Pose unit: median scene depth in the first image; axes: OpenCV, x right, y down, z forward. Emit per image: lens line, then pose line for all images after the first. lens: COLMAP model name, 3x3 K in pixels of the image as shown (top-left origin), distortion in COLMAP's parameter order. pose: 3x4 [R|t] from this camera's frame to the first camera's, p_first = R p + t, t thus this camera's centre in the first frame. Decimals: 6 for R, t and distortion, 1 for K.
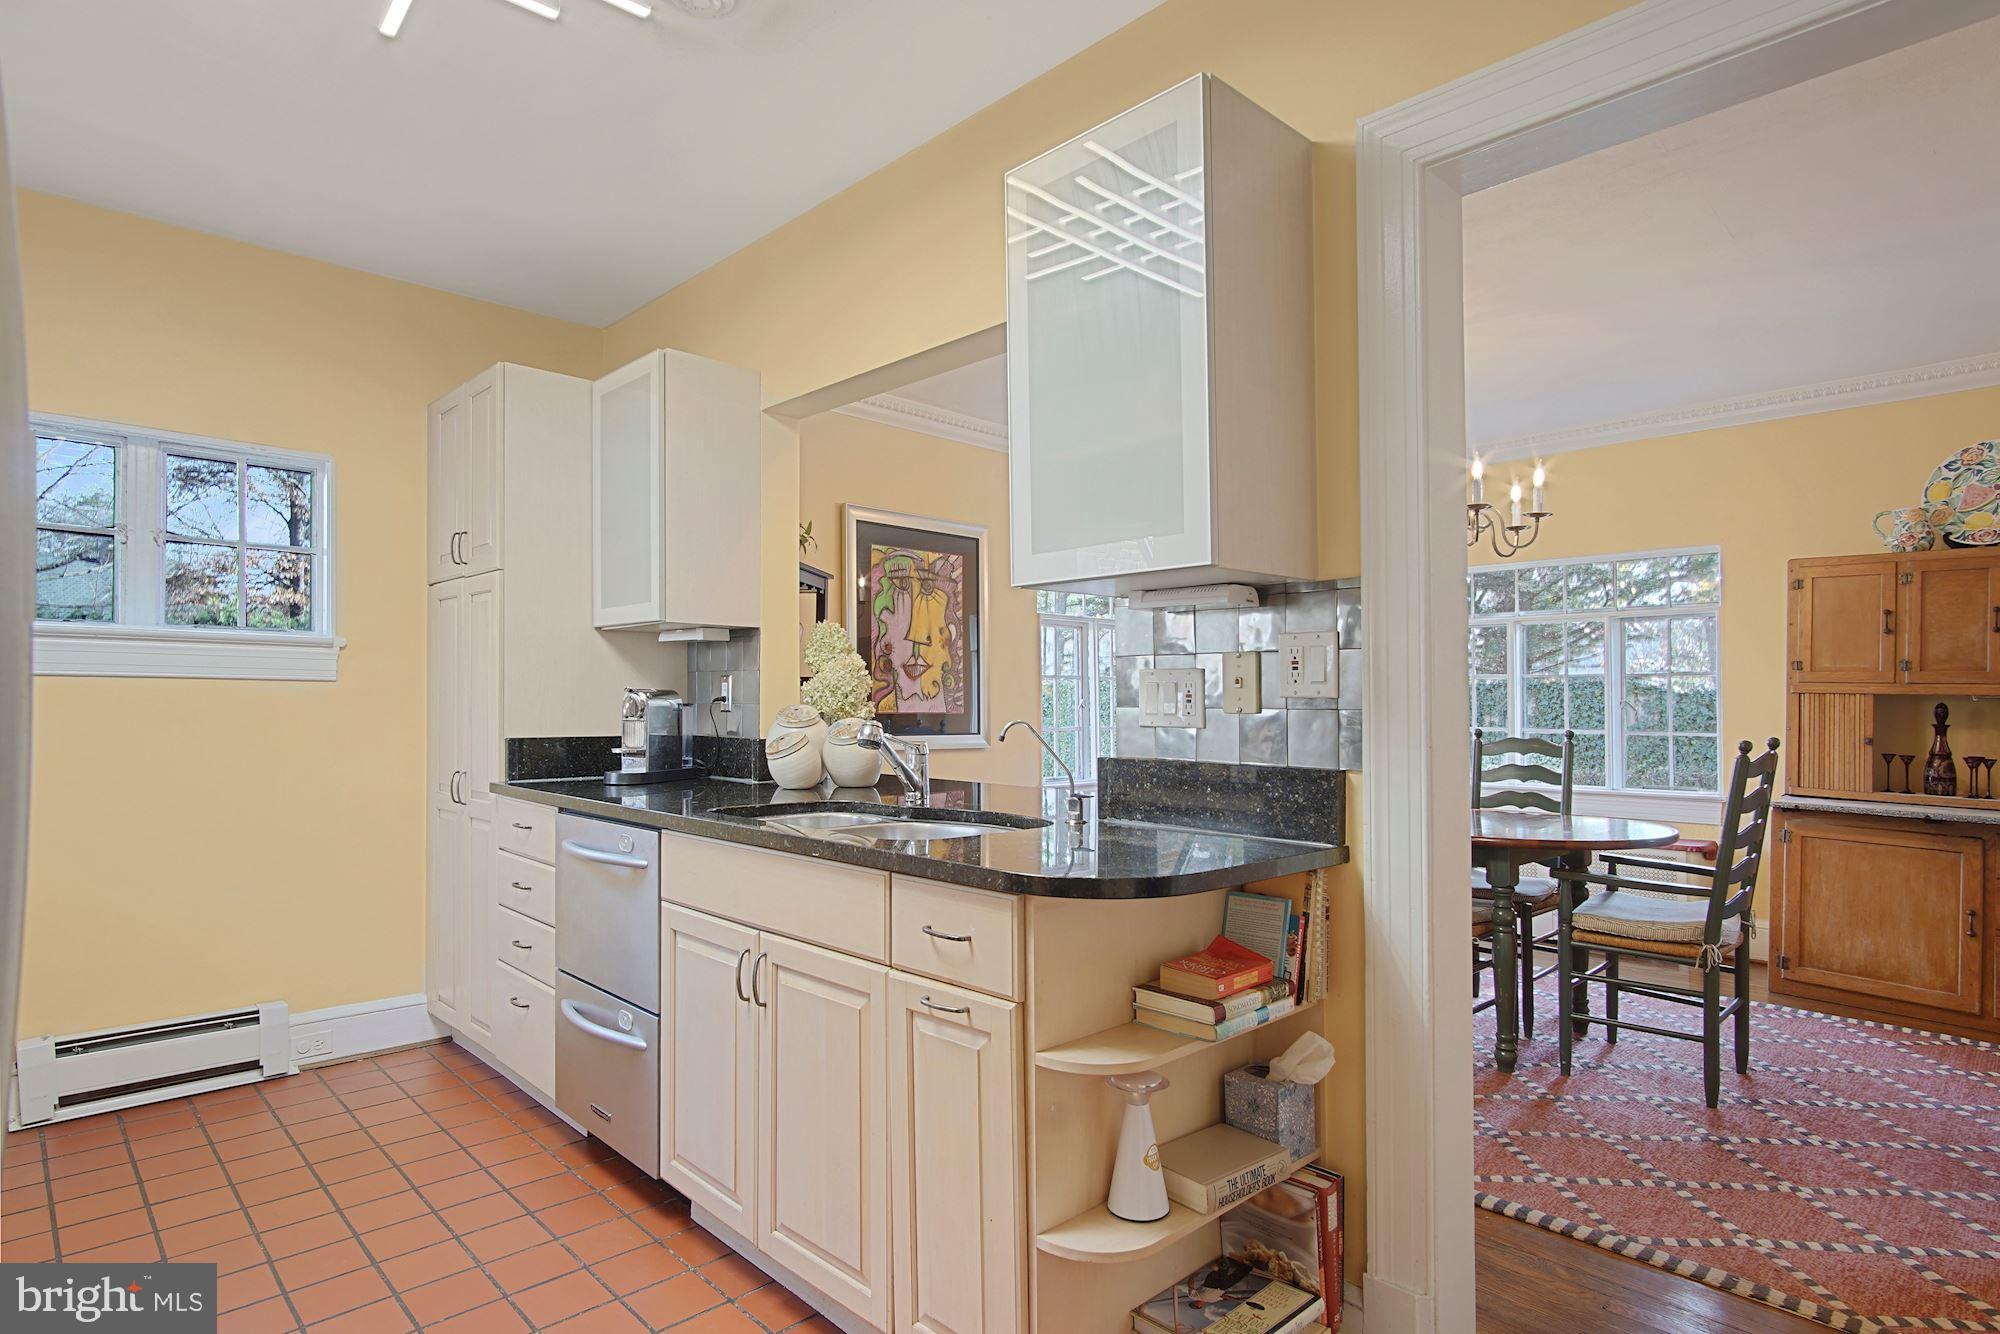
lens RADIAL K [[1065.9, 0, 1064.6], [0, 1065.9, 658.1], [0, 0, 1]] dist [-0.006512, 0.001691]
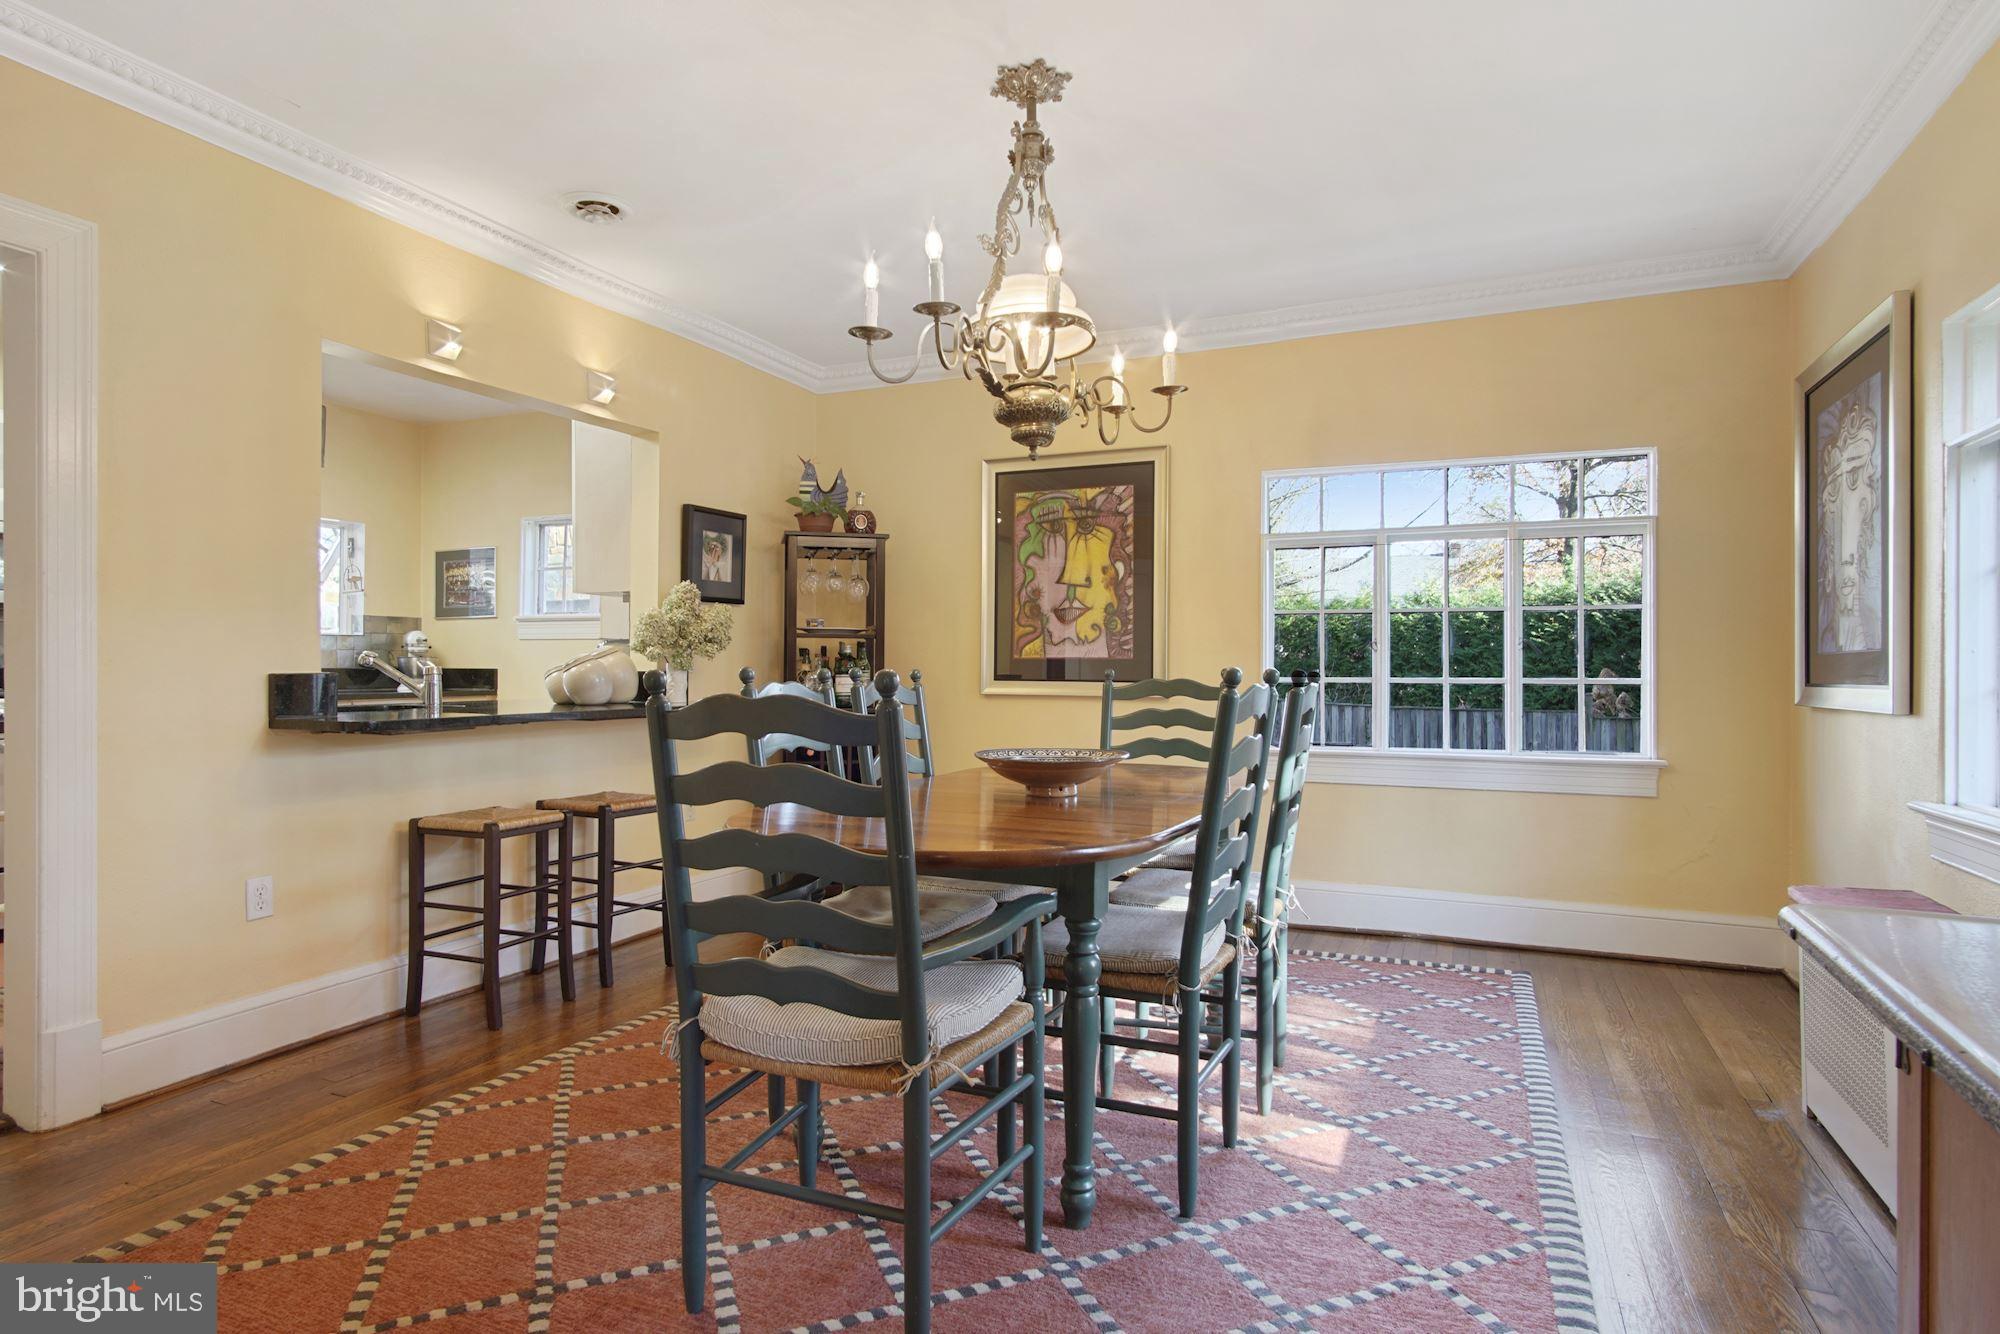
lens RADIAL K [[1062.9, 0, 1000.0], [0, 1062.9, 667.0], [0, 0, 1]] dist [0.001806, -0.017339]
pose [[0.354459, -0.006552, -0.935049, 0.845136], [0.040519, 0.999144, 0.008359, 0.055790], [0.934193, -0.040850, 0.354421, 0.680964]]
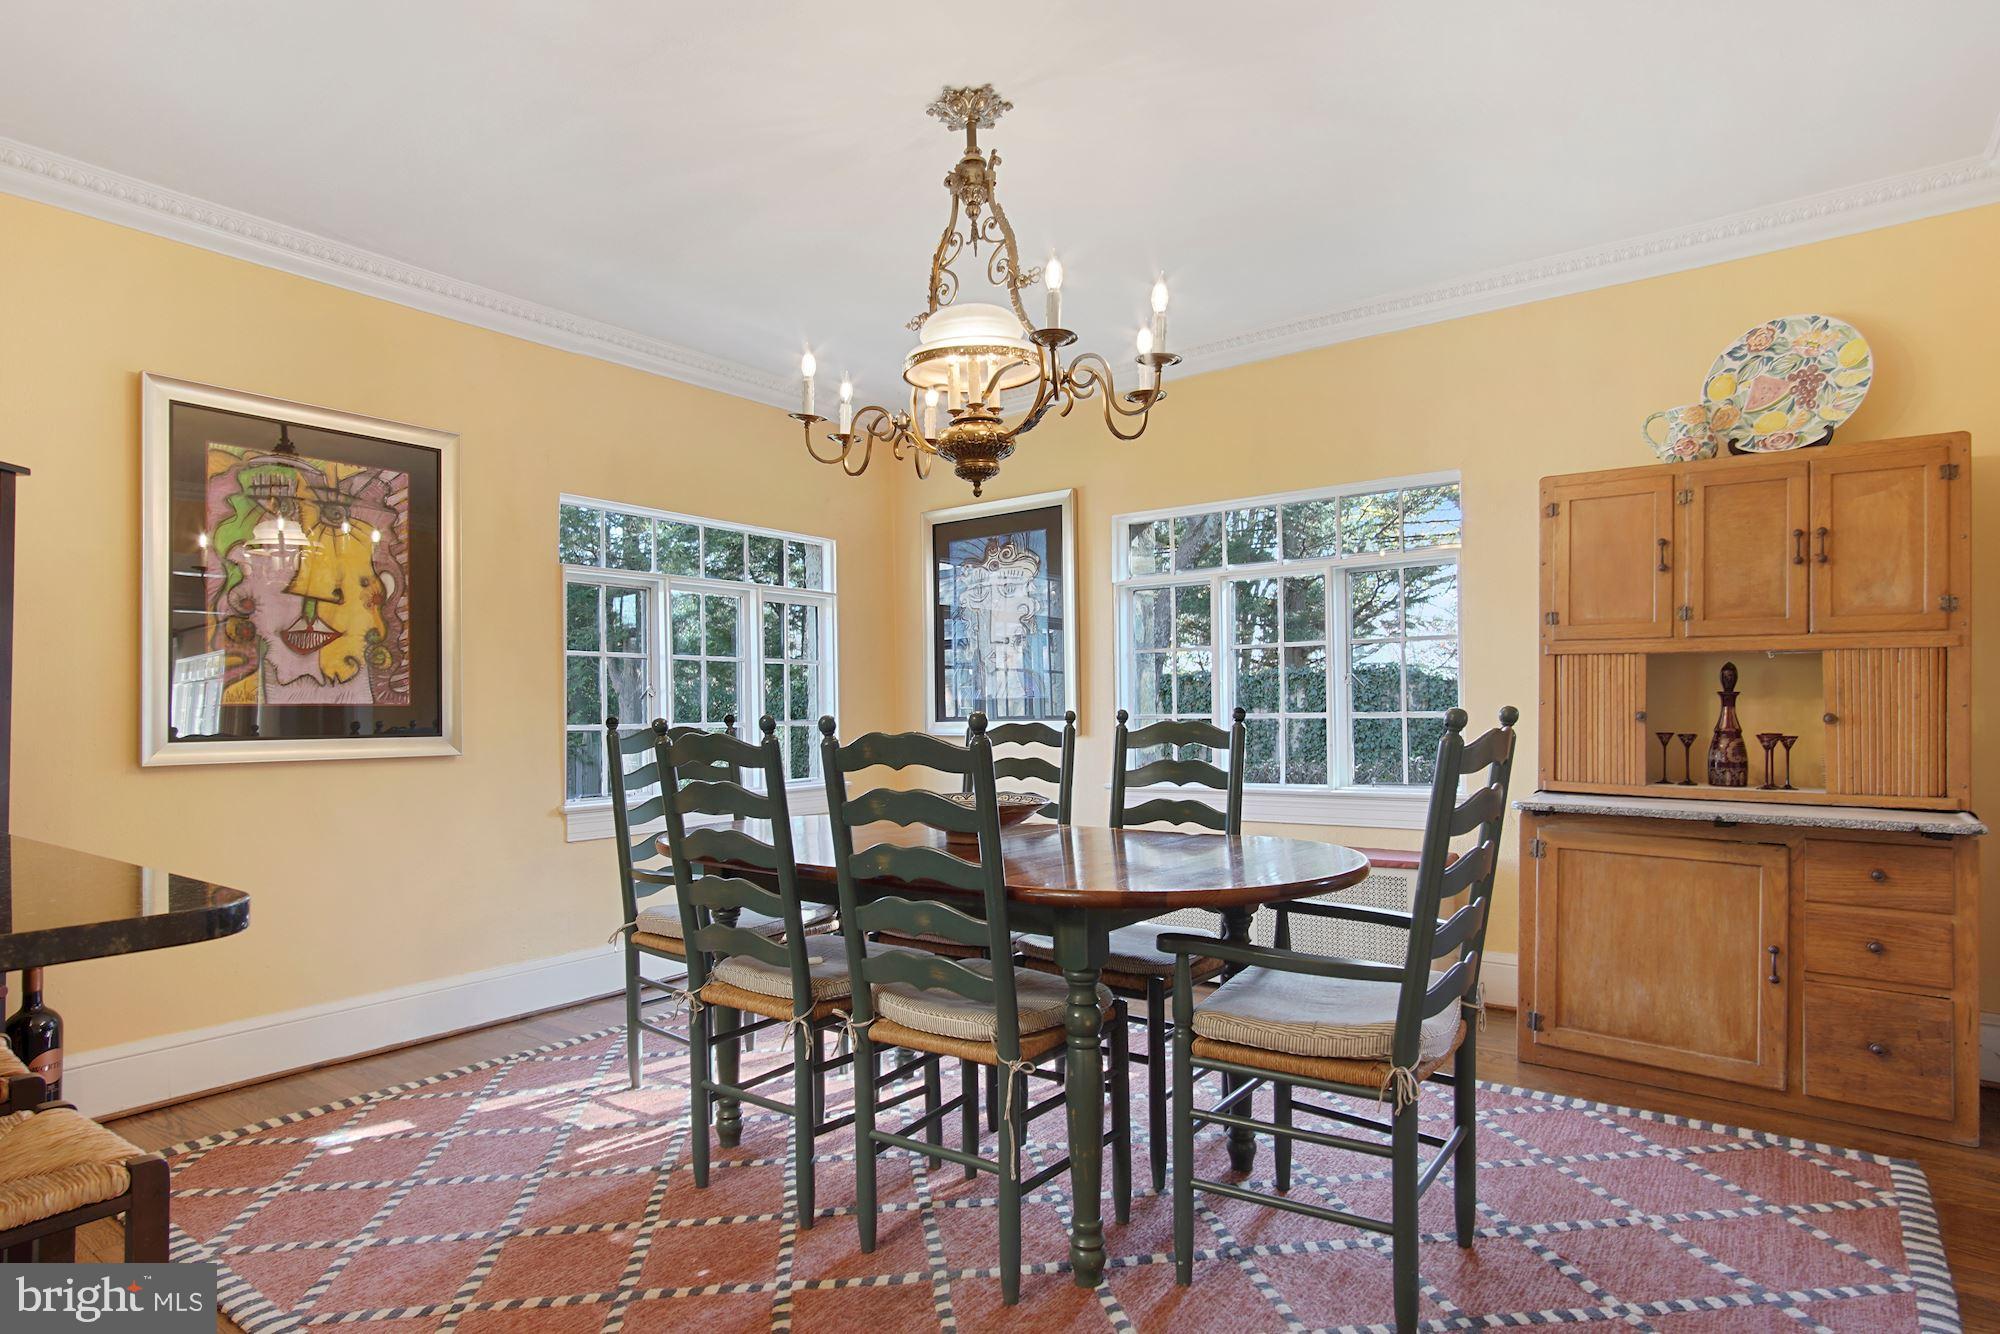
lens RADIAL K [[1050.0, 0, 1033.6], [0, 1050.0, 678.8], [0, 0, 1]] dist [-0.019211, 0.001057]
pose [[0.991058, -0.015652, 0.132513, 0.249199], [0.013886, 0.999802, 0.014239, 0.036986], [-0.132710, -0.012272, 0.991079, 0.346872]]
